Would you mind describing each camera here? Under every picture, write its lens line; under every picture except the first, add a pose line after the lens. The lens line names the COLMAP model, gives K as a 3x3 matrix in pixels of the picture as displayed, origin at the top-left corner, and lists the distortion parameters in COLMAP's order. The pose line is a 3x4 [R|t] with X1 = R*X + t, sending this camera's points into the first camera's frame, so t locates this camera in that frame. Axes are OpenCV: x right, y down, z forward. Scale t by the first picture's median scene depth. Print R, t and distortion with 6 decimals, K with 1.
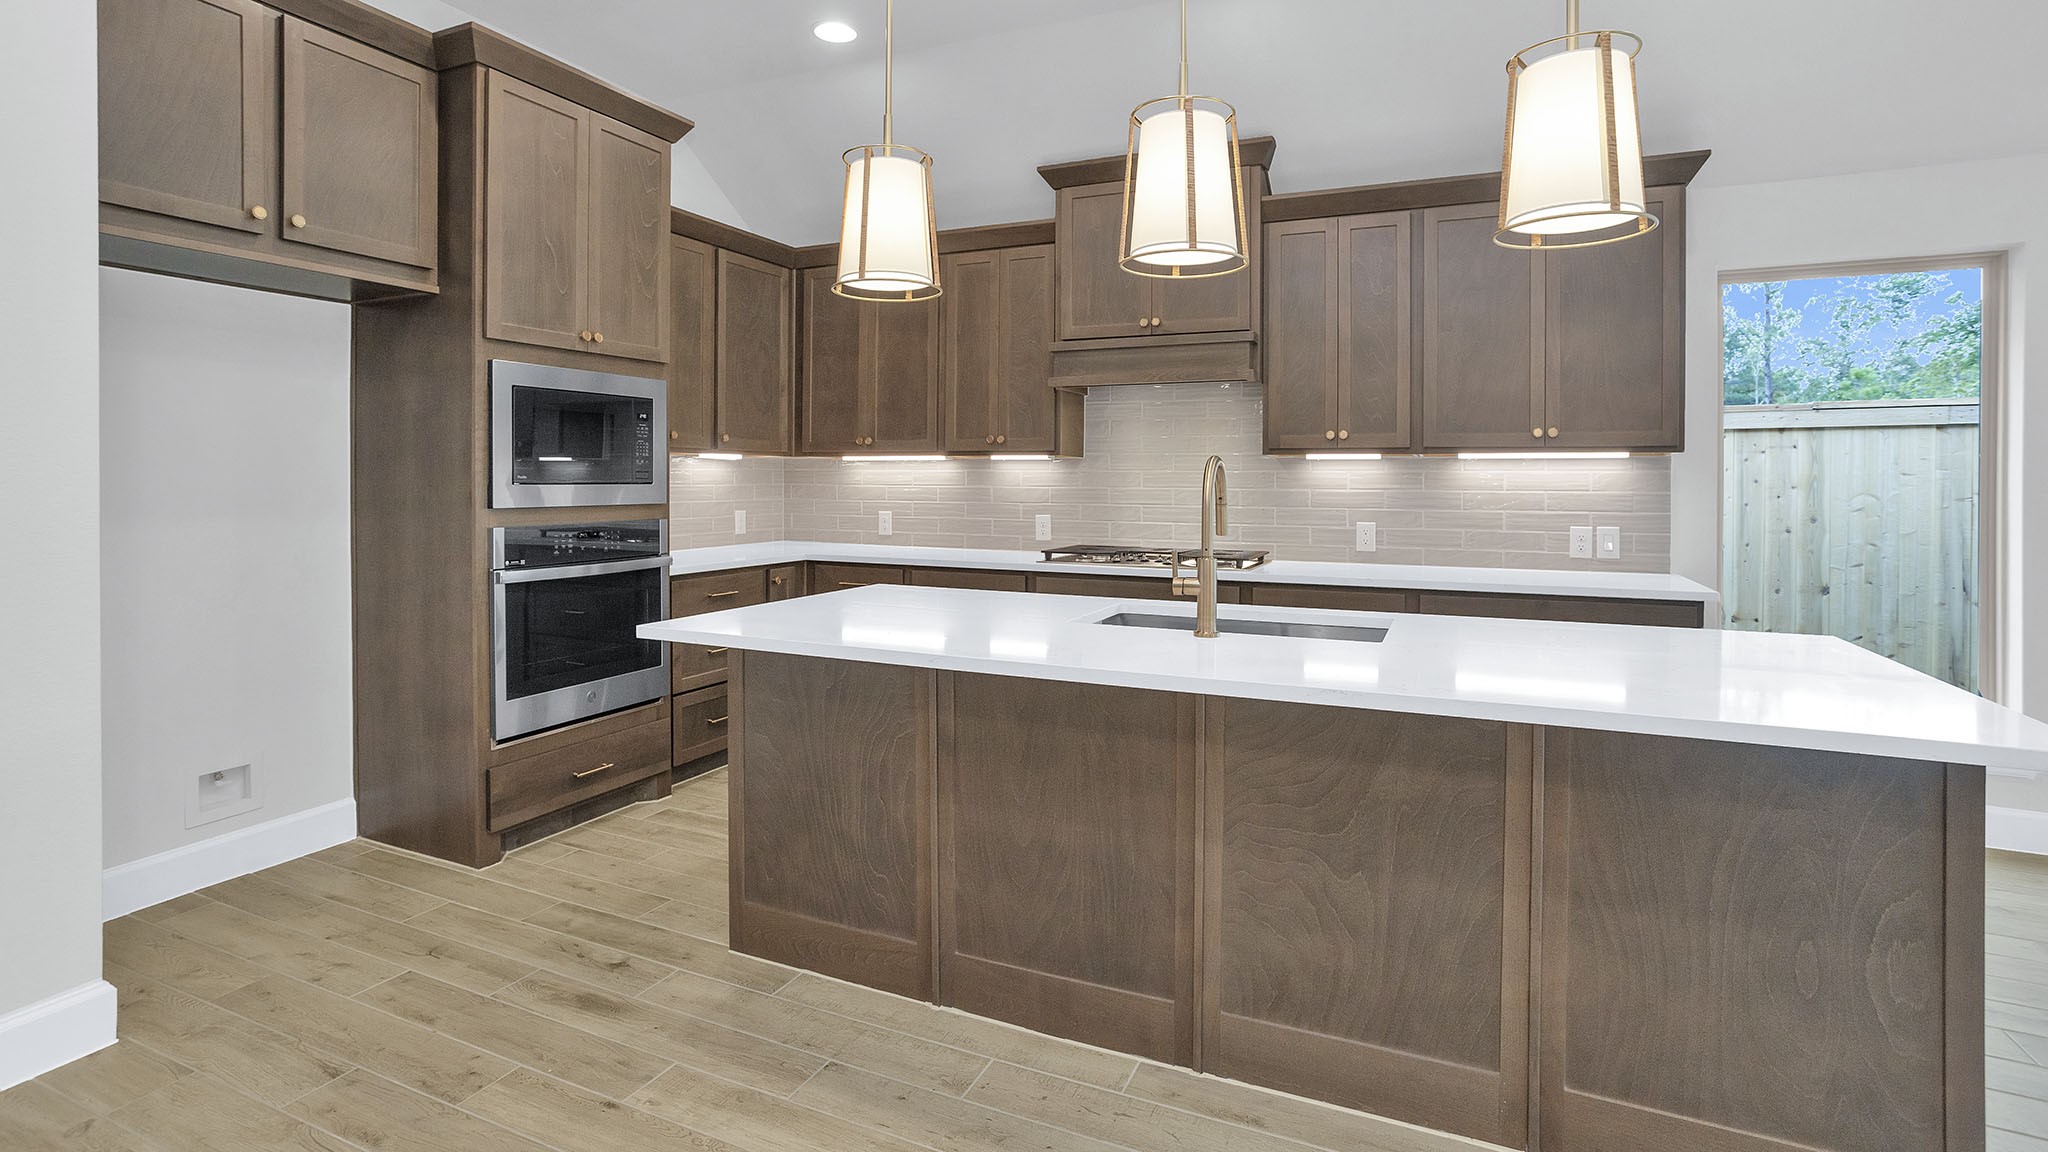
lens RADIAL K [[980.2, 0, 1027.8], [0, 980.2, 487.1], [0, 0, 1]] dist [-0.048172, 0.023783]
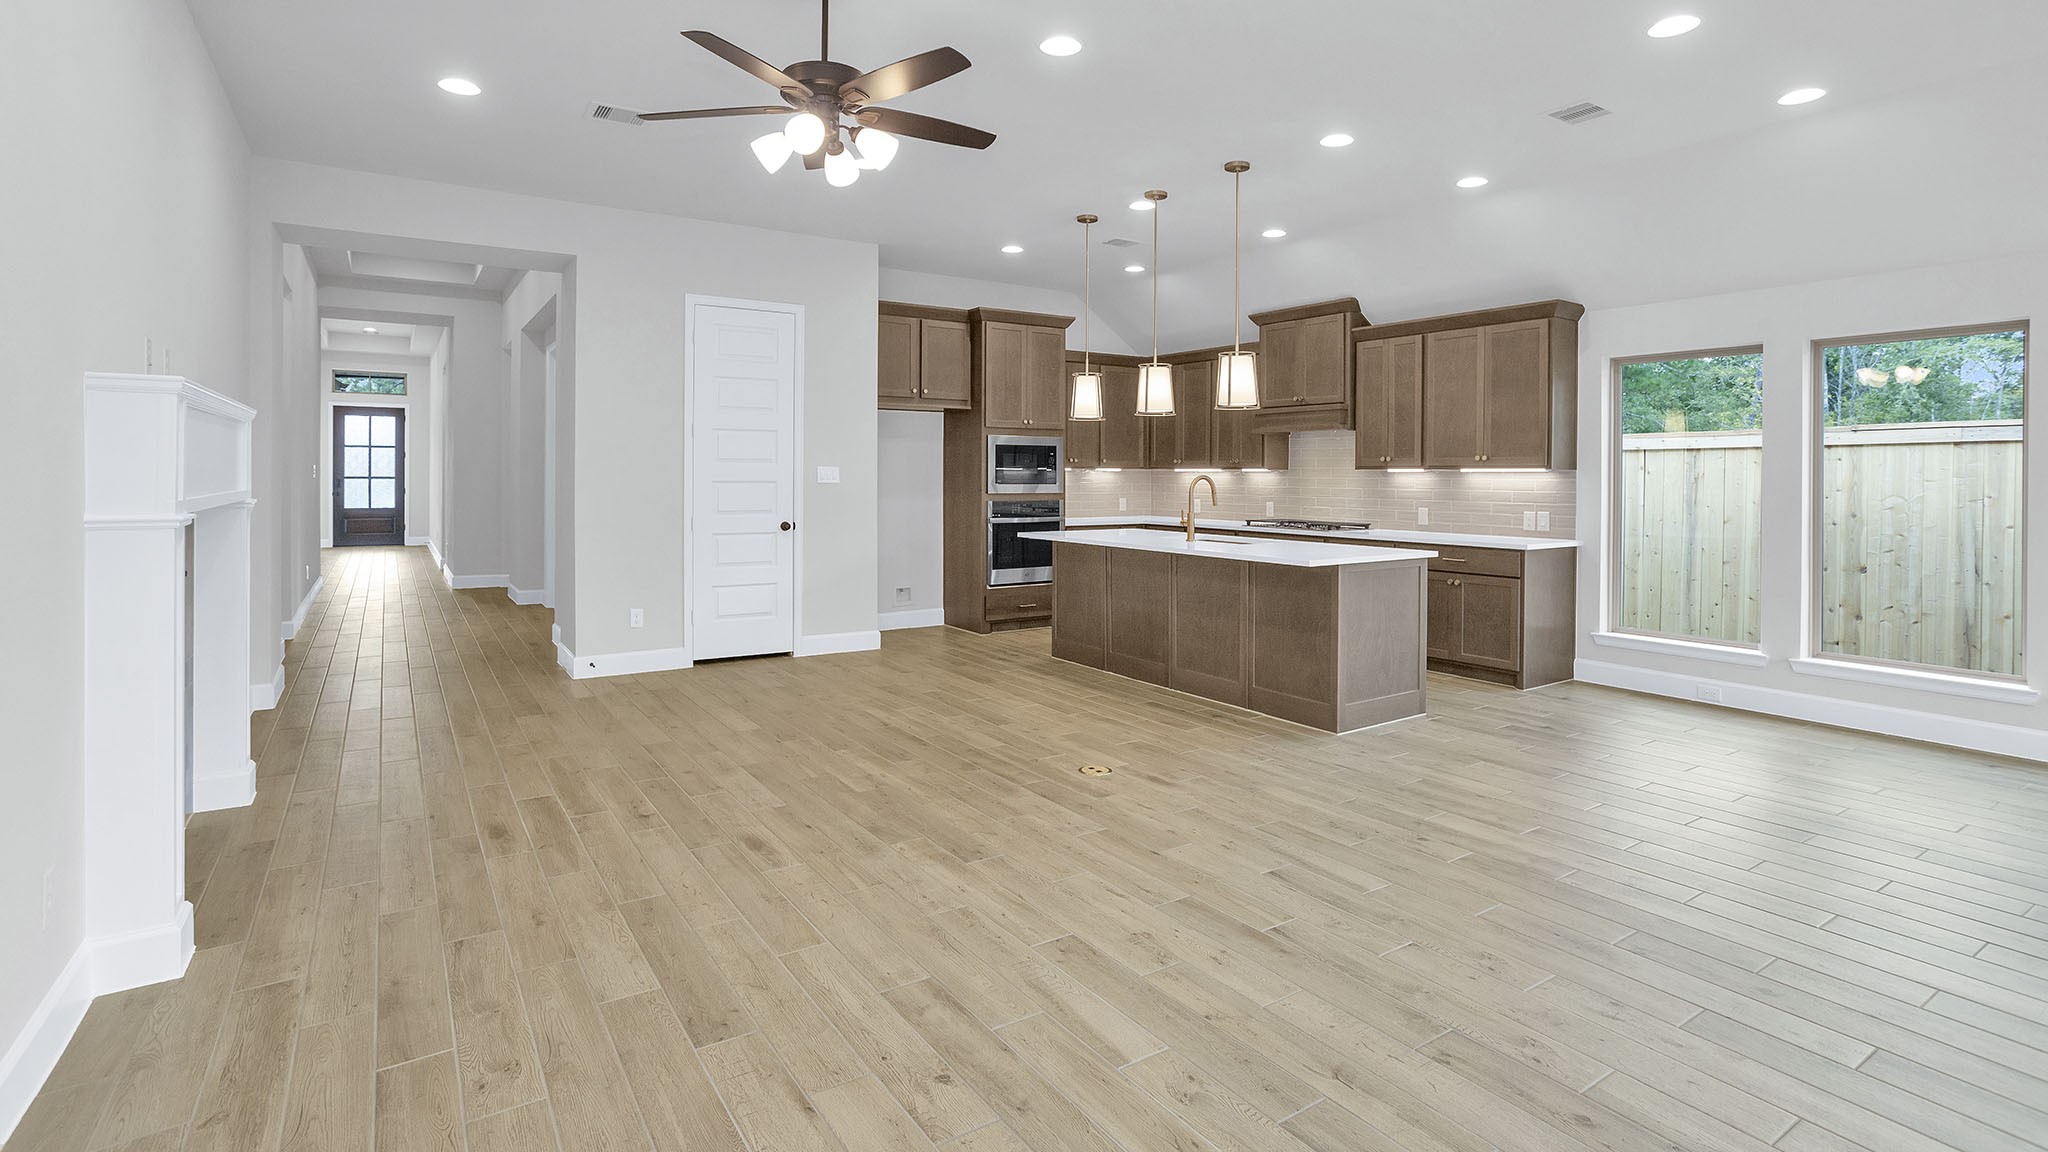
lens RADIAL K [[980.2, 0, 1027.8], [0, 980.2, 487.1], [0, 0, 1]] dist [-0.048172, 0.023783]
pose [[0.846063, 0.006305, -0.533046, 0.753395], [-0.005485, 0.999980, 0.003123, -0.003045], [0.533055, 0.000282, 0.846080, -0.933115]]
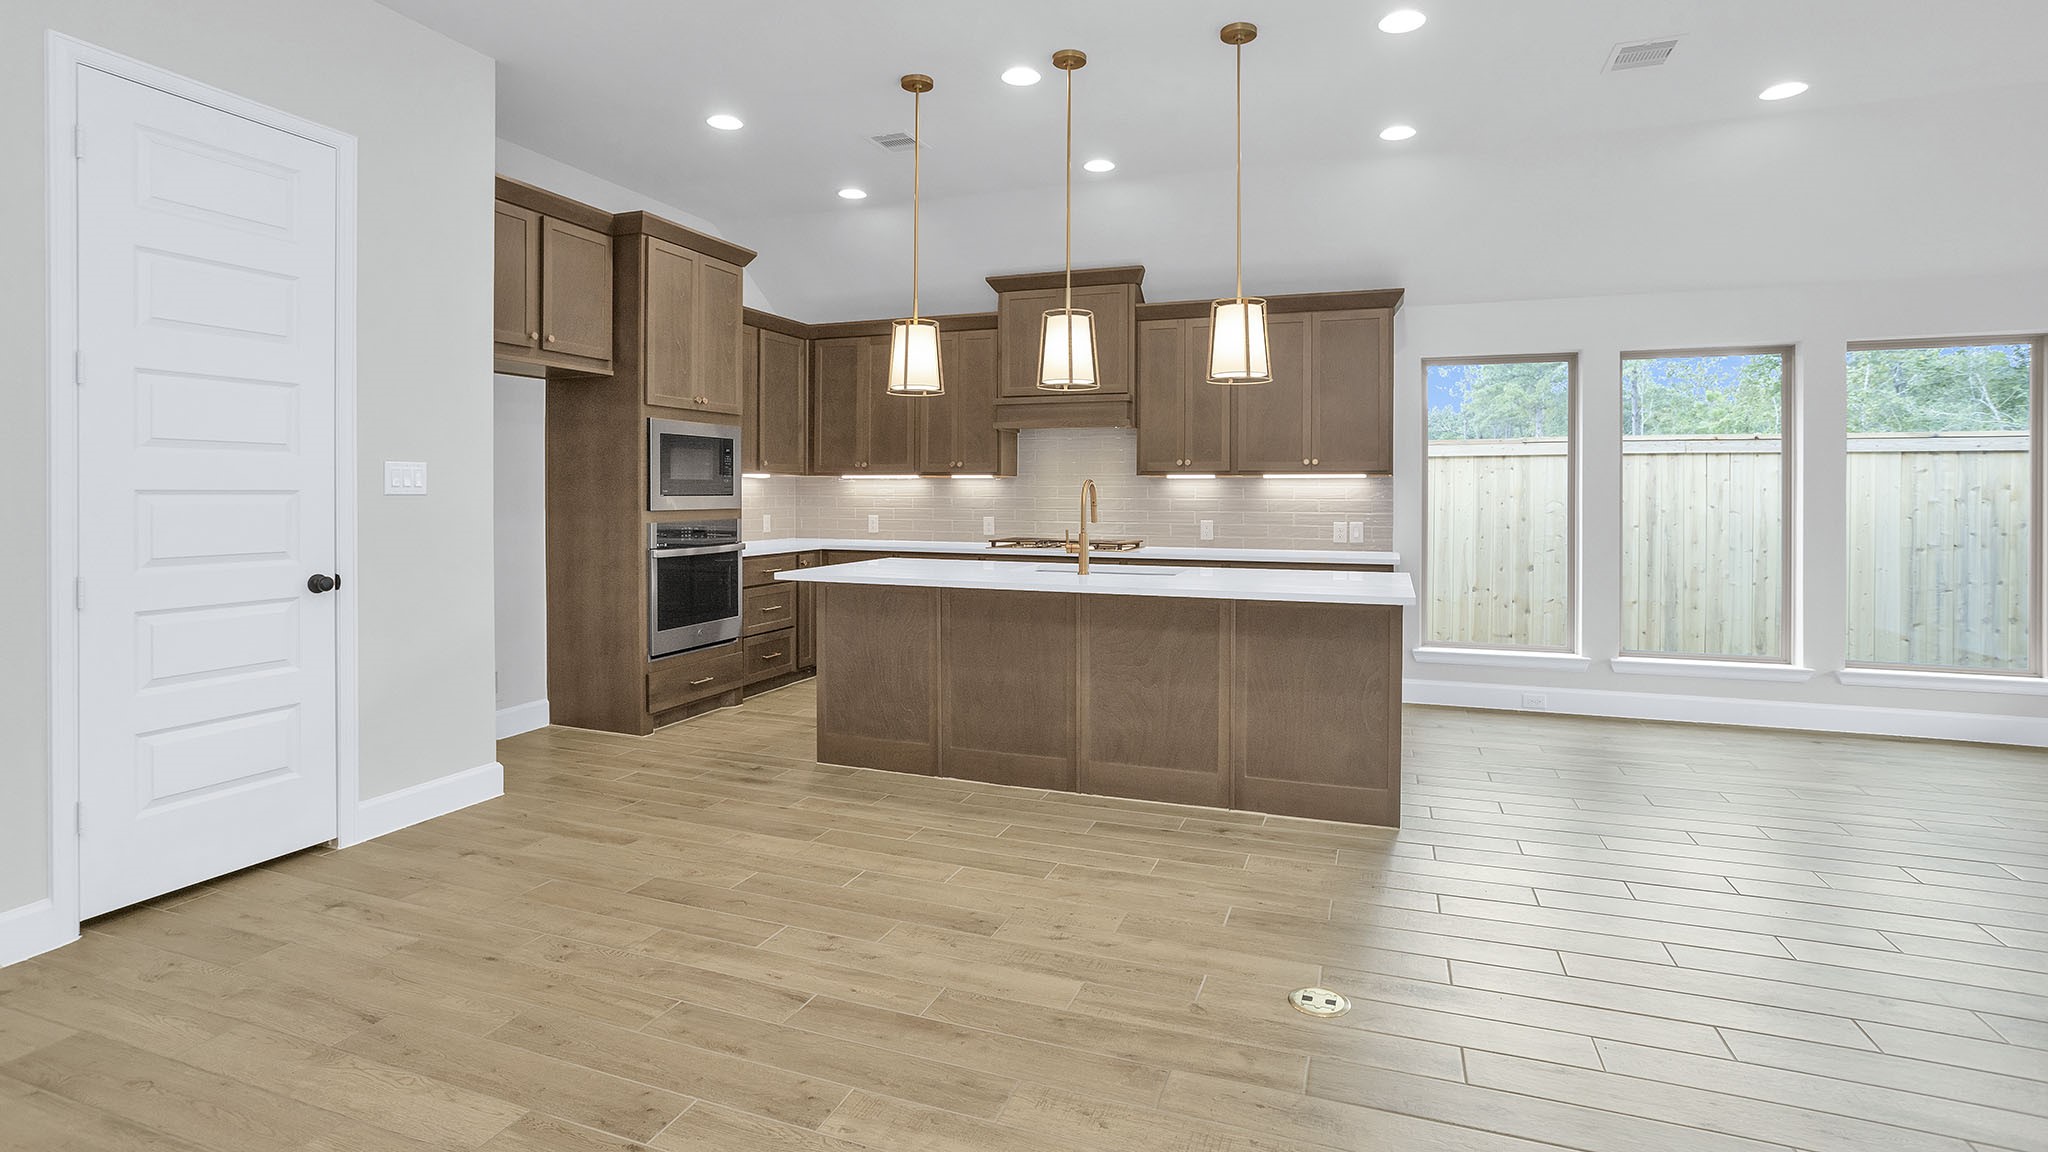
lens RADIAL K [[977.2, 0, 1023.3], [0, 977.2, 501.9], [0, 0, 1]] dist [-0.069476, 0.049118]
pose [[0.997784, -0.001954, 0.066515, -0.036270], [0.001761, 0.999994, 0.002959, 0.003135], [-0.066520, -0.002836, 0.997781, -0.526110]]
